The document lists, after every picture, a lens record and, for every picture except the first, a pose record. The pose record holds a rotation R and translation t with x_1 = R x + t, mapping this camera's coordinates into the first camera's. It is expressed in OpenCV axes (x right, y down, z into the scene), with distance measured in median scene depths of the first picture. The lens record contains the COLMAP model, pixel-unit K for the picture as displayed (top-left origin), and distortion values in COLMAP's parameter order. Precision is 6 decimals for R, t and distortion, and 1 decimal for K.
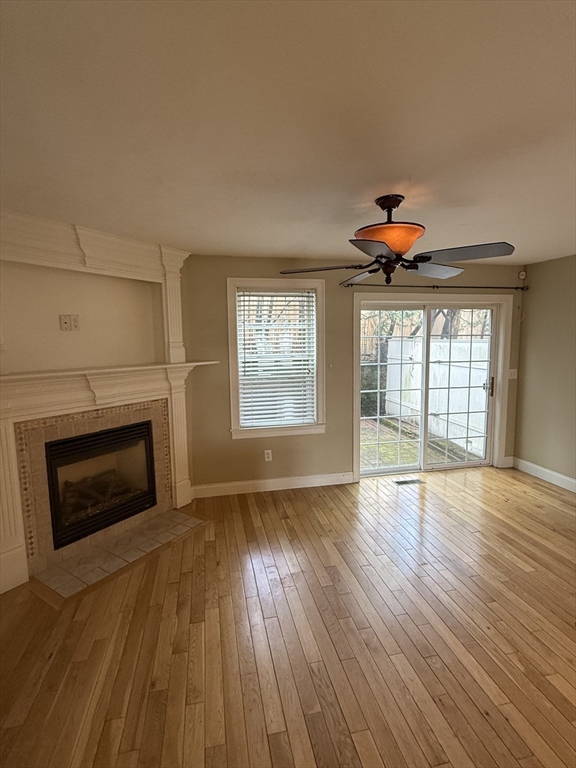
lens RADIAL K [[380.7, 0, 289.1], [0, 380.7, 387.6], [0, 0, 1]] dist [0.002033, 0.002283]
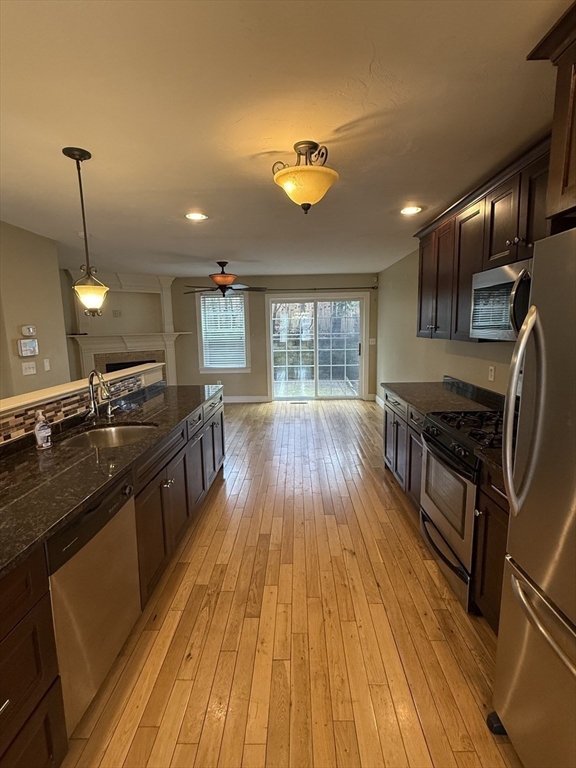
lens RADIAL K [[380.7, 0, 285.8], [0, 380.7, 381.8], [0, 0, 1]] dist [0.002033, 0.002283]
pose [[0.972441, 0.029785, -0.231240, 0.706817], [-0.022795, 0.999201, 0.032842, 0.104093], [0.232033, -0.026666, 0.972342, -0.744381]]
